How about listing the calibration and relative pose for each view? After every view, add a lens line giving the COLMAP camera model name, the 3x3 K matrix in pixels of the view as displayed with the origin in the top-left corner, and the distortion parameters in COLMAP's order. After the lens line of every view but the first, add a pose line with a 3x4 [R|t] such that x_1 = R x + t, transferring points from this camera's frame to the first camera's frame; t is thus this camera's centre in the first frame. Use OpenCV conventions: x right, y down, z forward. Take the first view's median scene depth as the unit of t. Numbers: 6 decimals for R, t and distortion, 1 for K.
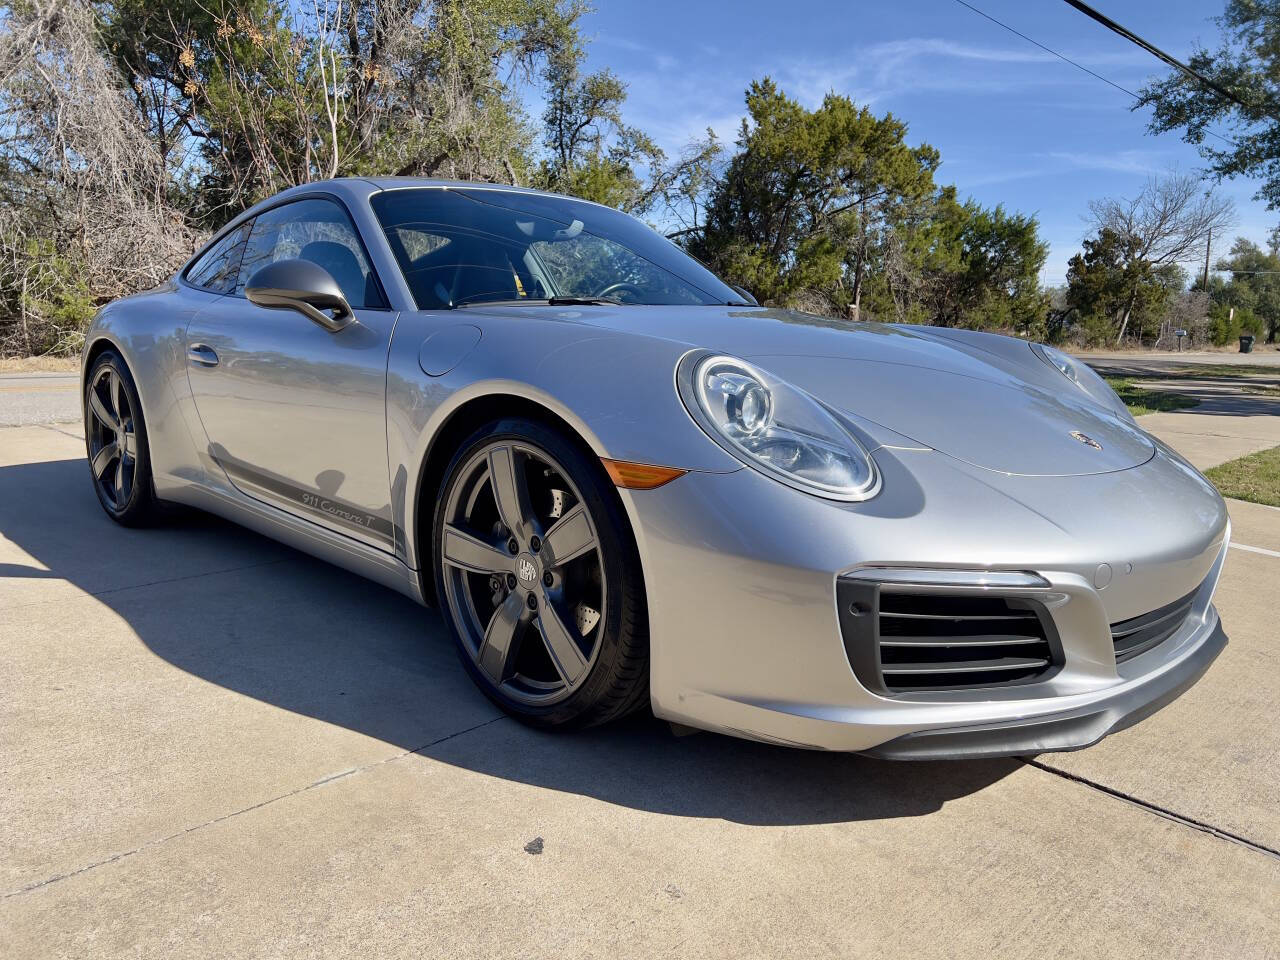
lens RADIAL K [[956.5, 0, 637.5], [0, 956.5, 480.2], [0, 0, 1]] dist [0.053909, -0.064229]
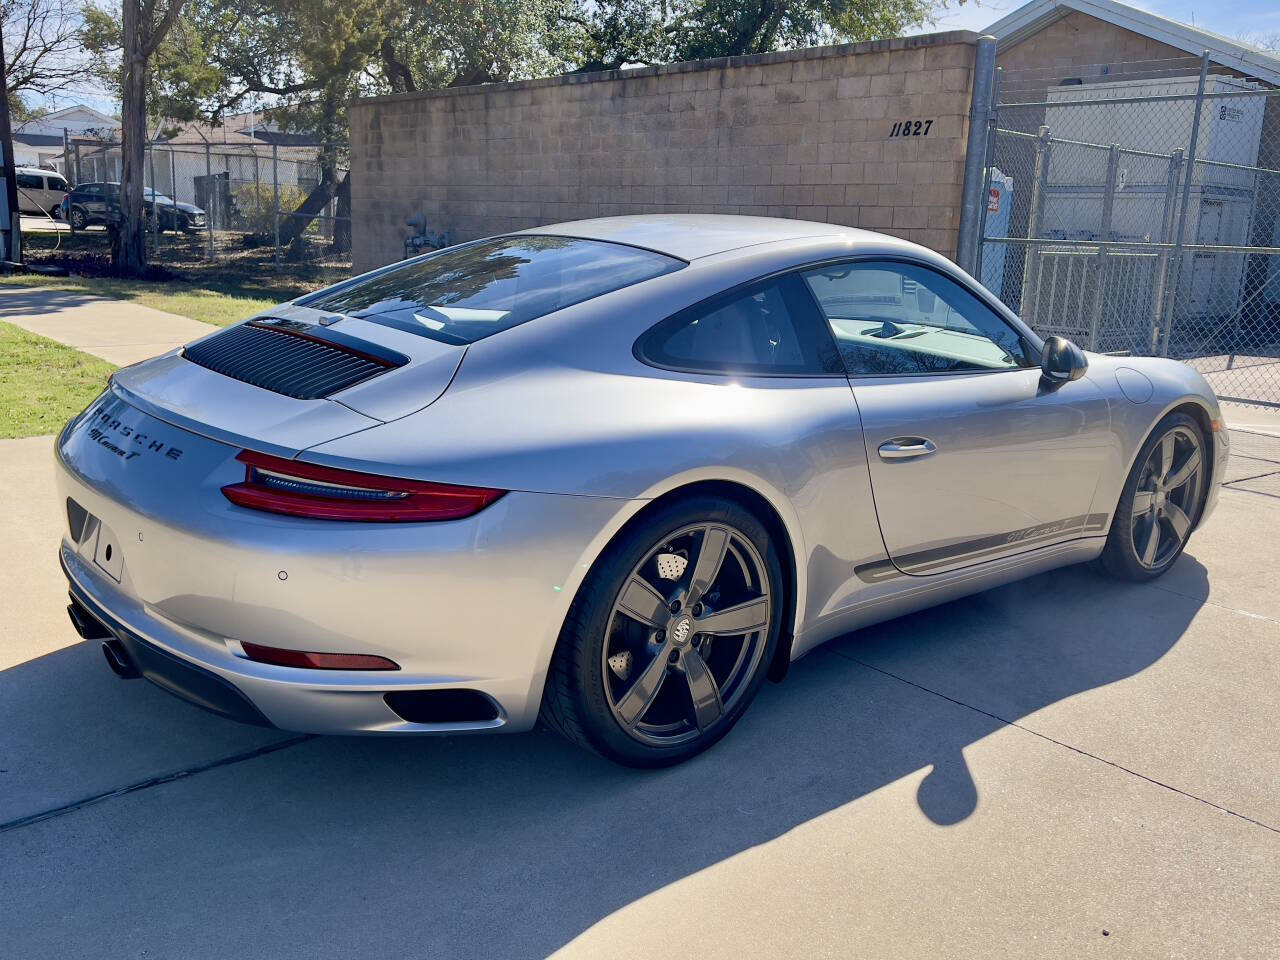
lens RADIAL K [[1143.0, 0, 650.0], [0, 1143.0, 474.6], [0, 0, 1]] dist [0.067265, -0.099008]
pose [[0.066234, -0.255673, 0.964492, -0.221310], [0.122764, 0.961358, 0.246412, -0.058709], [-0.990223, 0.102084, 0.095063, 0.169905]]
